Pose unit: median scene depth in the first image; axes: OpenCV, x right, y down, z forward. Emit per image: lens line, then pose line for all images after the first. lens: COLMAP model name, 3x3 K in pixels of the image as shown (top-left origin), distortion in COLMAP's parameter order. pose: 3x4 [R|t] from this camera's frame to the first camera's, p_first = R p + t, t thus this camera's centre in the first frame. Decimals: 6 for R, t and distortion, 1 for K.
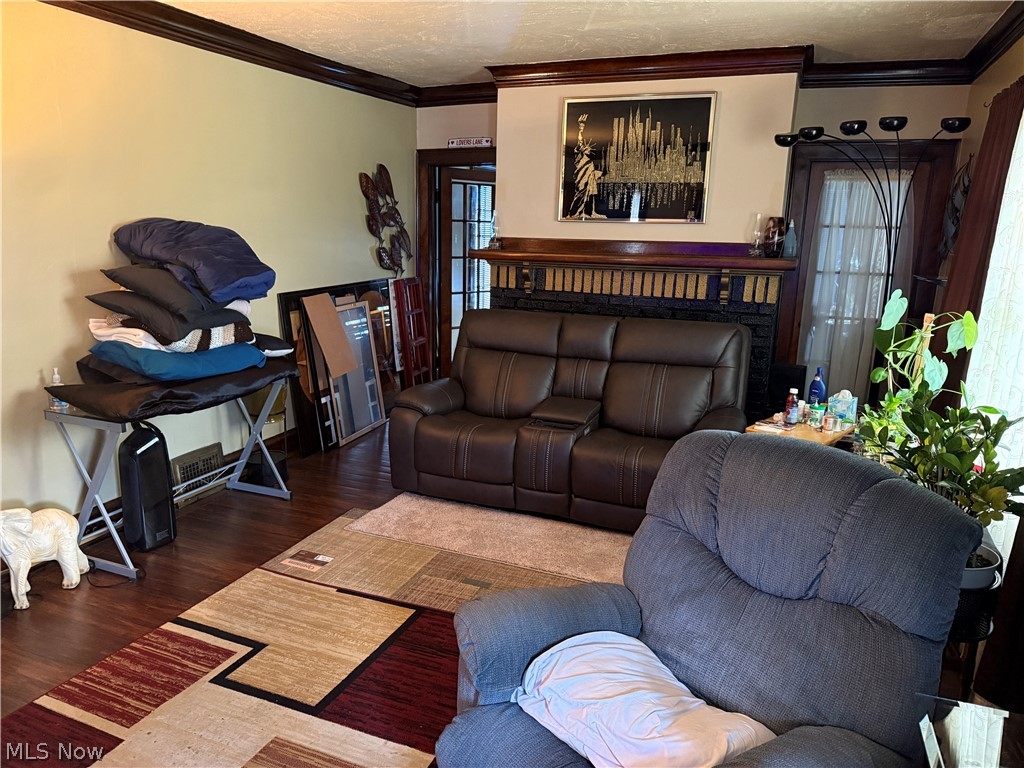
lens RADIAL K [[720.7, 0, 514.9], [0, 720.7, 391.0], [0, 0, 1]] dist [0.014013, -0.036614]
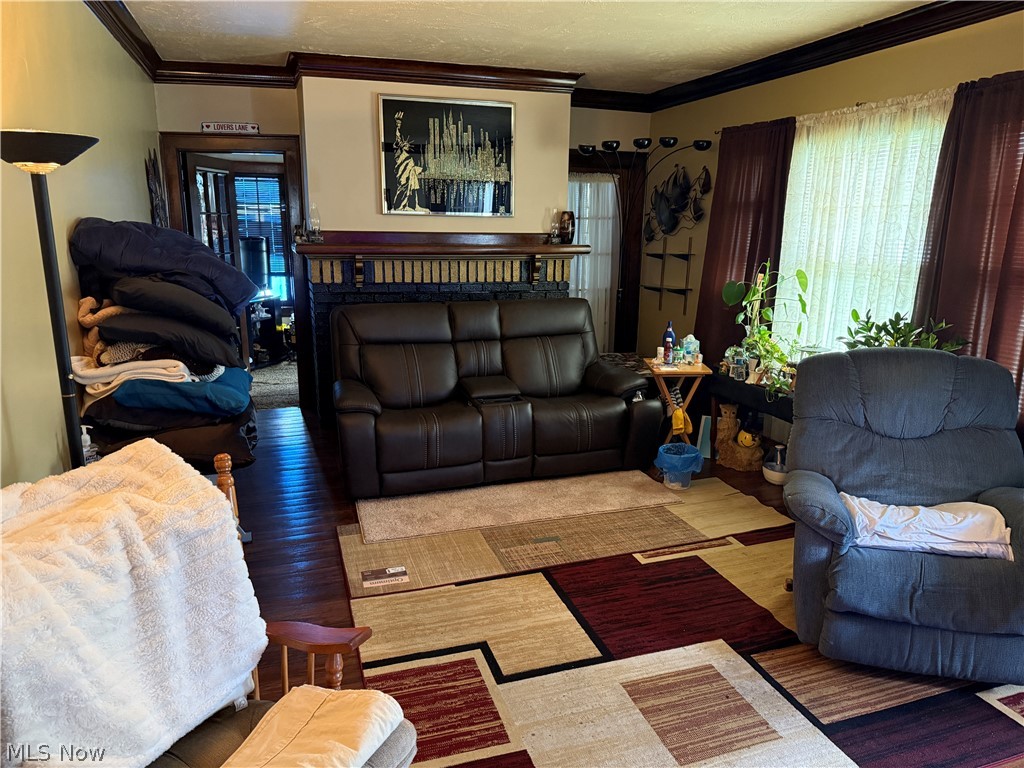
lens RADIAL K [[711.3, 0, 533.0], [0, 711.3, 397.8], [0, 0, 1]] dist [0.068402, -0.196730]
pose [[0.744566, -0.169101, 0.645776, -0.515647], [0.148770, 0.985088, 0.086423, -0.037086], [-0.650760, 0.031724, 0.758620, 0.105144]]
